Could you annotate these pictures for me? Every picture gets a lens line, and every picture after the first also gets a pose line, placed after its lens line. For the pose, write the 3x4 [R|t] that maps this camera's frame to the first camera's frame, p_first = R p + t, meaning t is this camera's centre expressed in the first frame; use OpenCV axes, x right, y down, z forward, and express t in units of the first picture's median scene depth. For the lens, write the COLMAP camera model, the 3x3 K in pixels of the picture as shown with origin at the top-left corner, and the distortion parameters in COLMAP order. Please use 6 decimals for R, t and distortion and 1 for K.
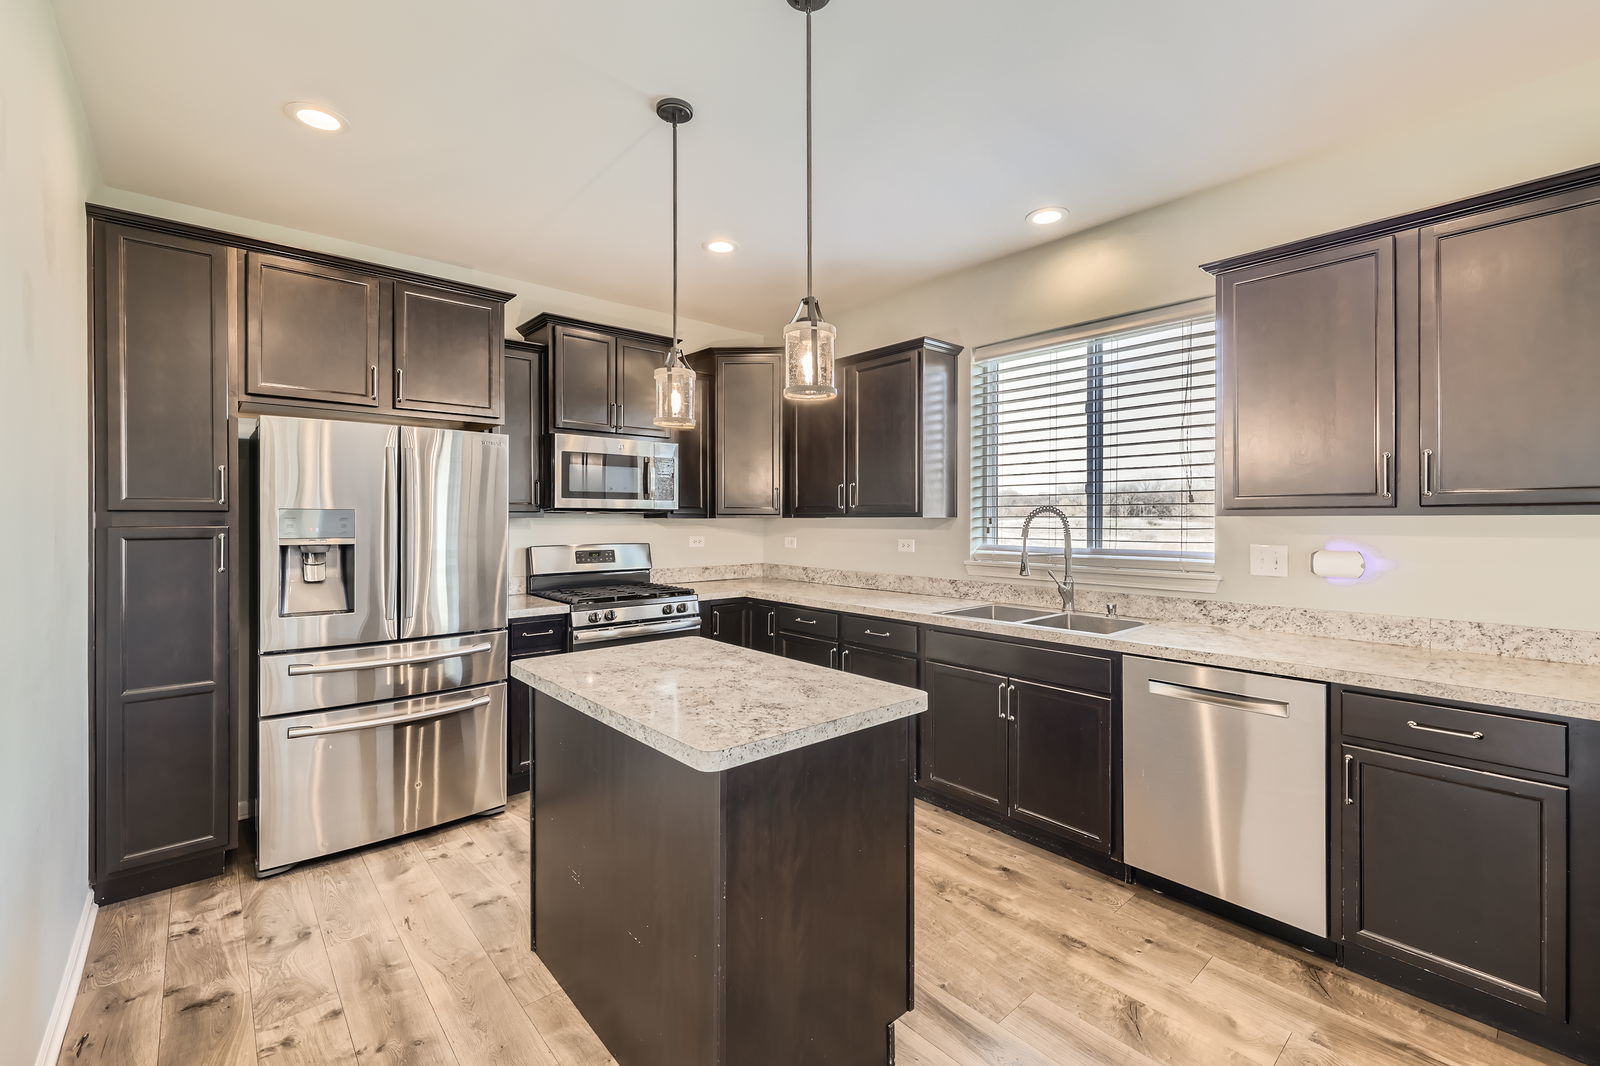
lens RADIAL K [[687.2, 0, 803.6], [0, 687.2, 527.4], [0, 0, 1]] dist [0.001637, 0.000068]
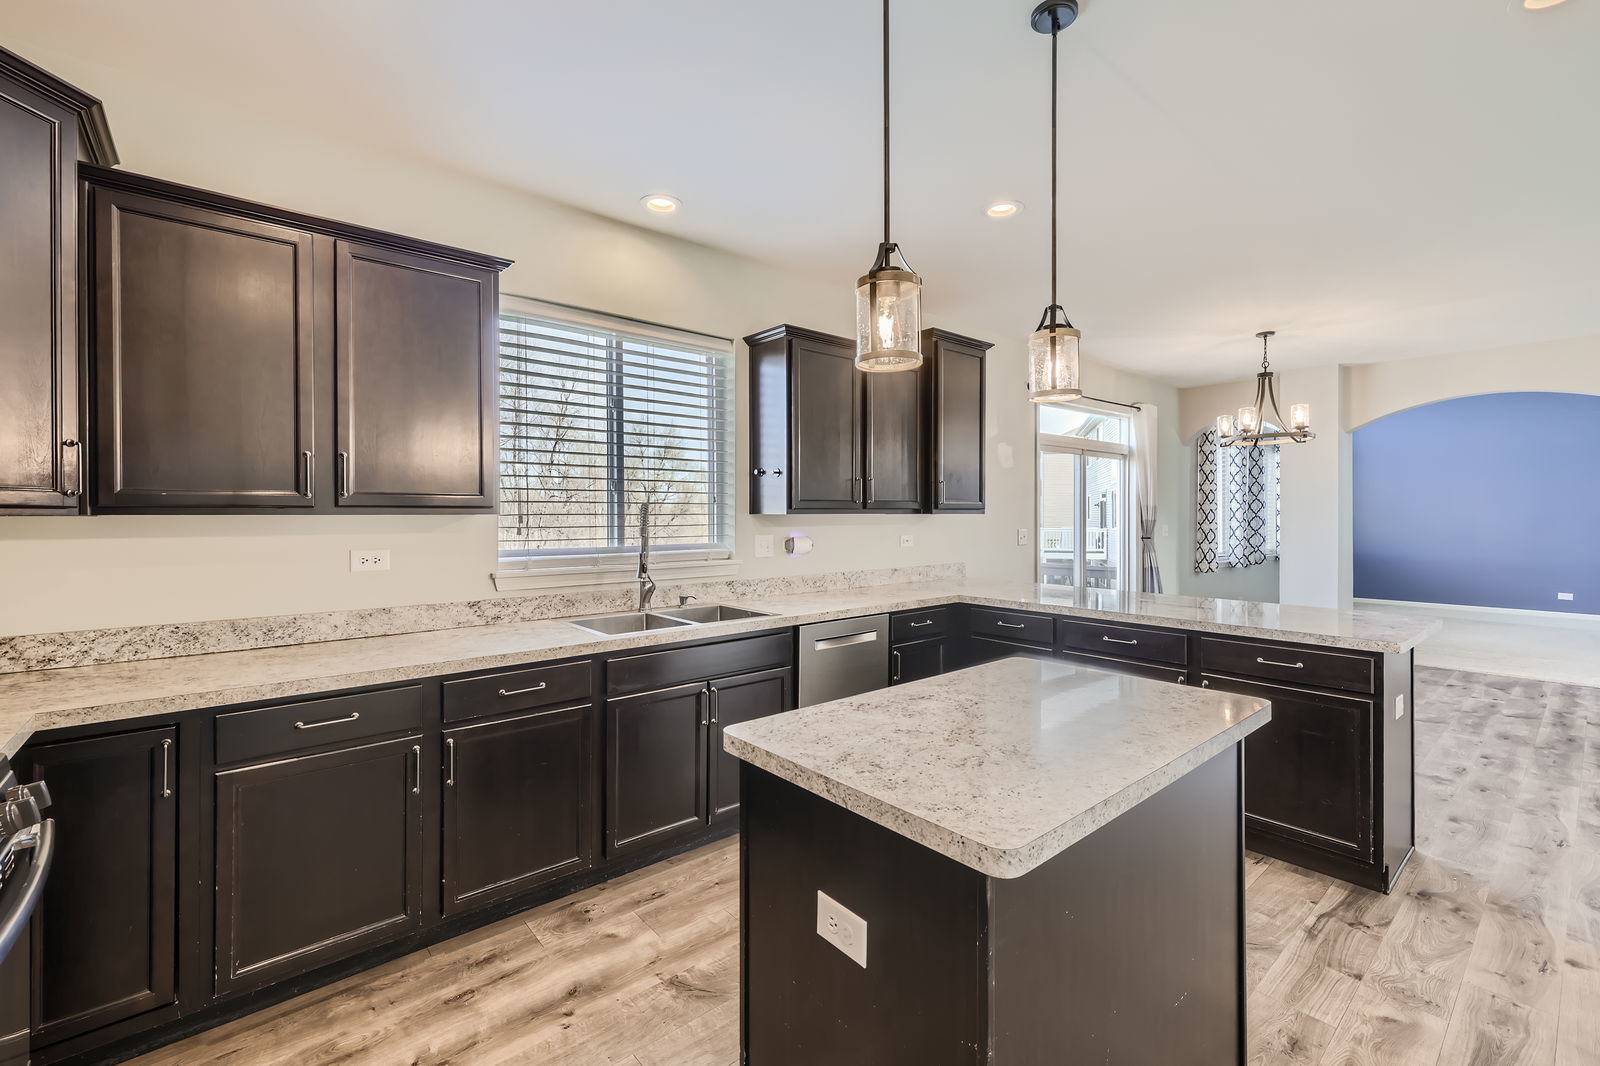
lens RADIAL K [[687.2, 0, 809.5], [0, 687.2, 521.2], [0, 0, 1]] dist [0.001637, 0.000068]
pose [[0.018331, -0.004506, 0.999822, -0.472758], [0.022130, 0.999747, 0.004100, -0.003296], [-0.999587, 0.022051, 0.018426, 0.601566]]
